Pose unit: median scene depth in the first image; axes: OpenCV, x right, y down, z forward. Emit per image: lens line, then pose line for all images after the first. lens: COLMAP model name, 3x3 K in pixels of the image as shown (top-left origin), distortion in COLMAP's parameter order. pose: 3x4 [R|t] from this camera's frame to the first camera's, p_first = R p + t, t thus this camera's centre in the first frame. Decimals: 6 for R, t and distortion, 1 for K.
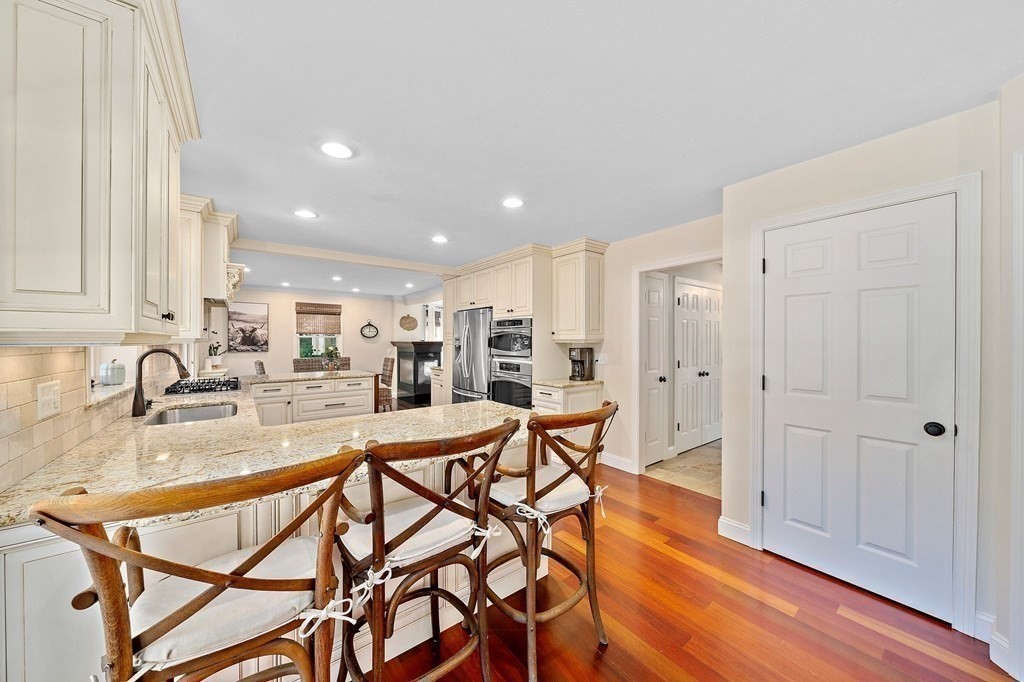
lens RADIAL K [[352.1, 0, 505.5], [0, 352.1, 341.9], [0, 0, 1]] dist [-0.009716, 0.000040]
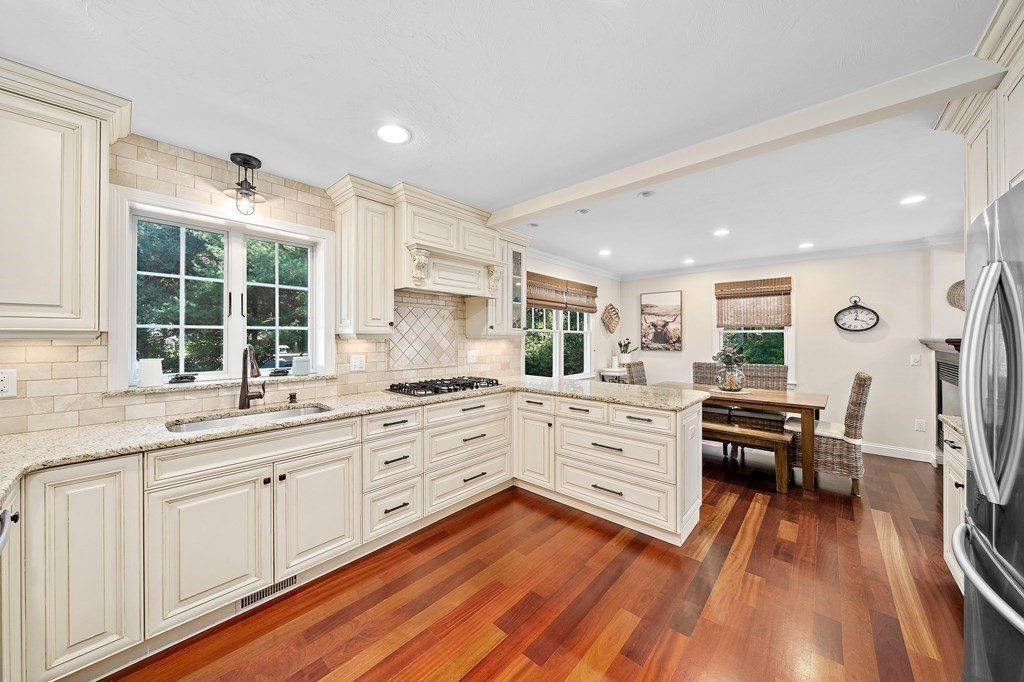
lens RADIAL K [[355.1, 0, 504.7], [0, 355.1, 337.1], [0, 0, 1]] dist [-0.001589, -0.000092]
pose [[0.183558, -0.001223, -0.983008, 0.039568], [-0.004150, 0.999989, -0.002019, -0.000363], [0.983000, 0.004450, 0.183551, 0.481880]]
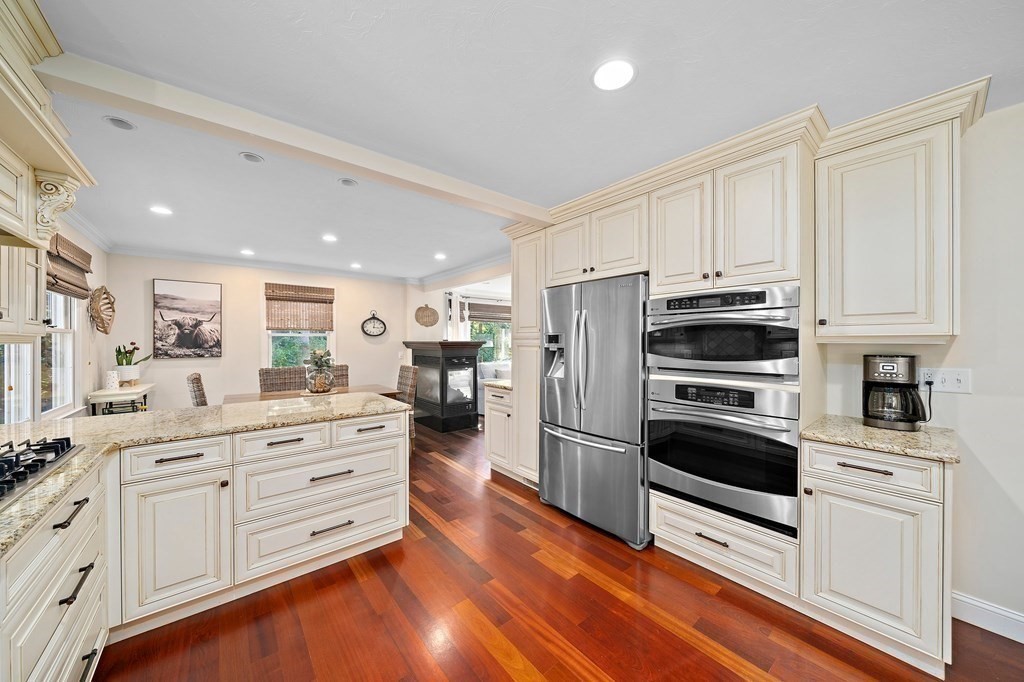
lens RADIAL K [[352.1, 0, 505.5], [0, 352.1, 341.9], [0, 0, 1]] dist [-0.009716, 0.000040]
pose [[0.999452, -0.001030, 0.033088, -0.178040], [0.001064, 0.999999, -0.001004, 0.000498], [-0.033087, 0.001038, 0.999452, 0.347405]]
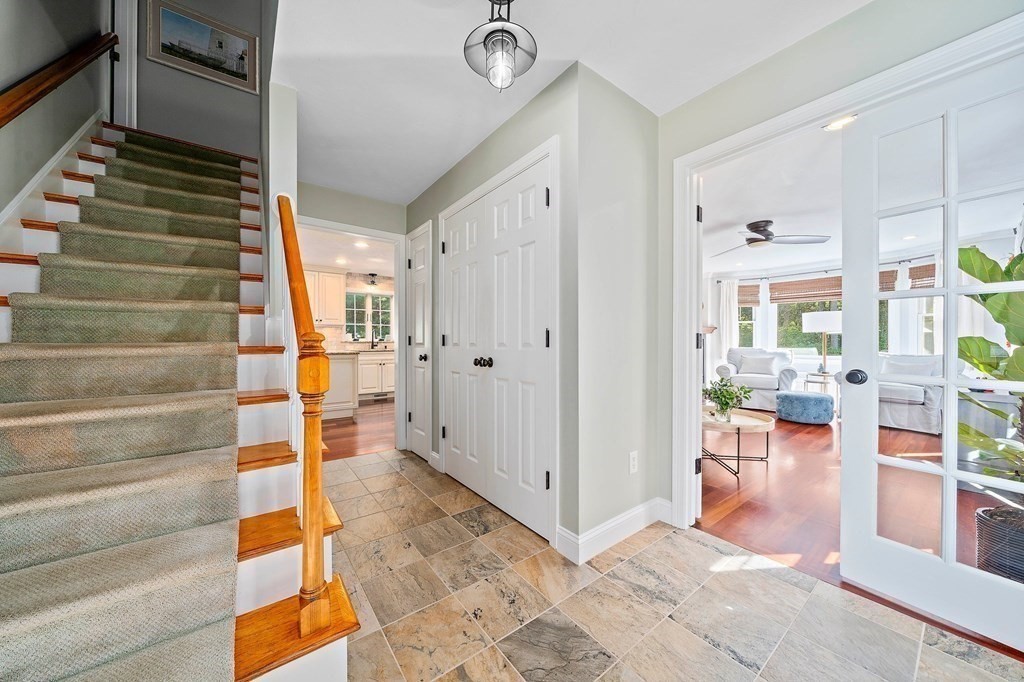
lens RADIAL K [[352.1, 0, 505.5], [0, 352.1, 341.9], [0, 0, 1]] dist [-0.009716, 0.000040]
pose [[-0.007325, 0.002058, -0.999971, 0.753700], [-0.002326, 0.999995, 0.002075, 0.041797], [0.999970, 0.002341, -0.007321, 0.723425]]
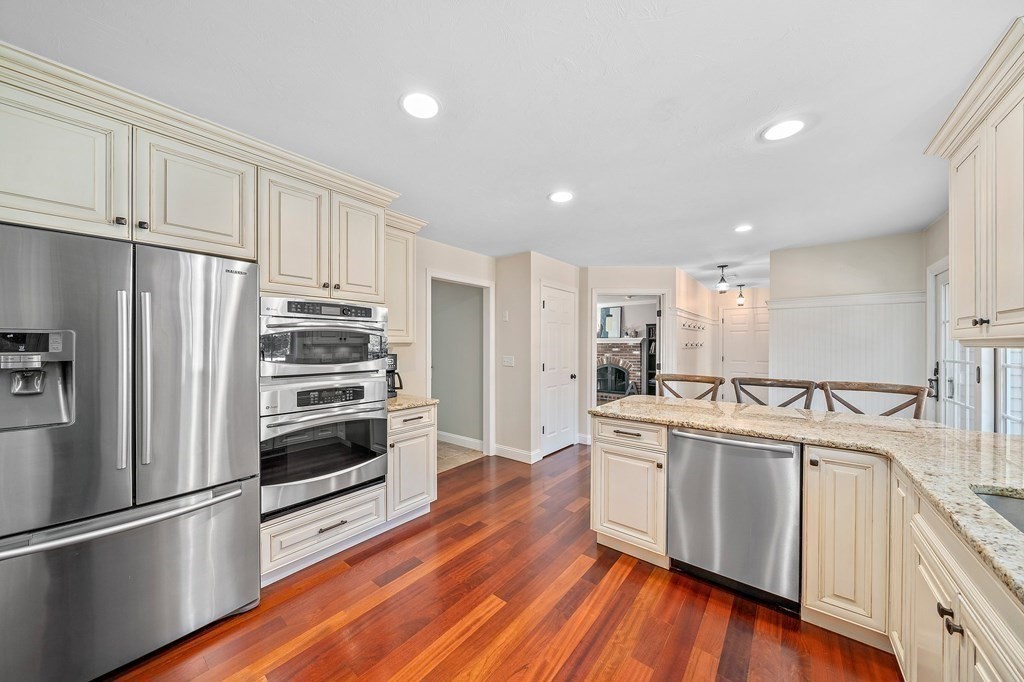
lens RADIAL K [[351.0, 0, 505.1], [0, 351.0, 346.4], [0, 0, 1]] dist [-0.008337, 0.000033]
pose [[-0.239709, -0.003882, 0.970837, -0.349799], [0.003250, 0.999983, 0.004801, -0.001052], [-0.970839, 0.004306, -0.239692, 0.562090]]
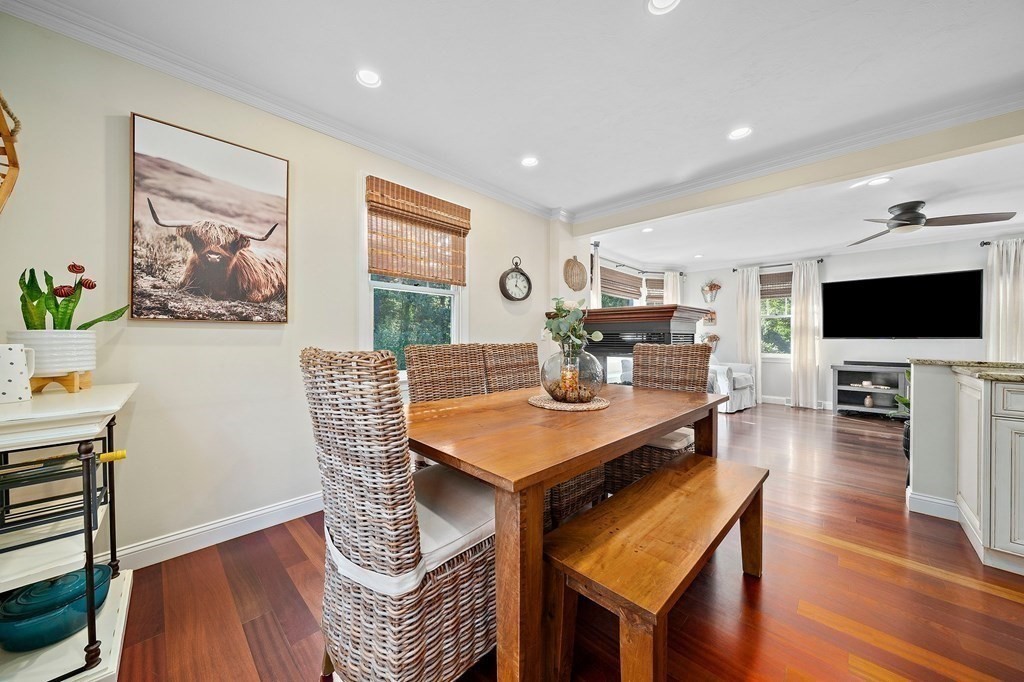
lens RADIAL K [[353.2, 0, 503.2], [0, 353.2, 339.6], [0, 0, 1]] dist [-0.009316, 0.000026]
pose [[0.990254, 0.000925, 0.139271, -0.564008], [-0.000728, 0.999999, -0.001469, 0.043199], [-0.139273, 0.001353, 0.990253, 0.715475]]
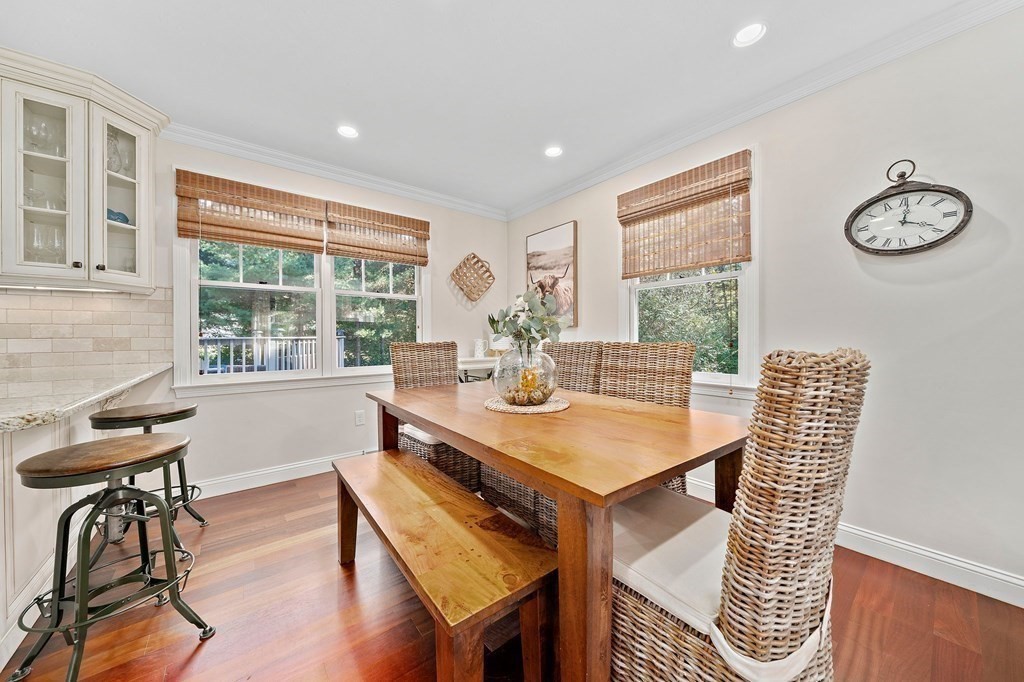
lens RADIAL K [[352.1, 0, 505.5], [0, 352.1, 341.9], [0, 0, 1]] dist [-0.009716, 0.000040]
pose [[0.014210, 0.013987, -0.999801, -0.238409], [0.001702, 0.999900, 0.014013, 0.041894], [0.999898, -0.001901, 0.014185, 0.946670]]
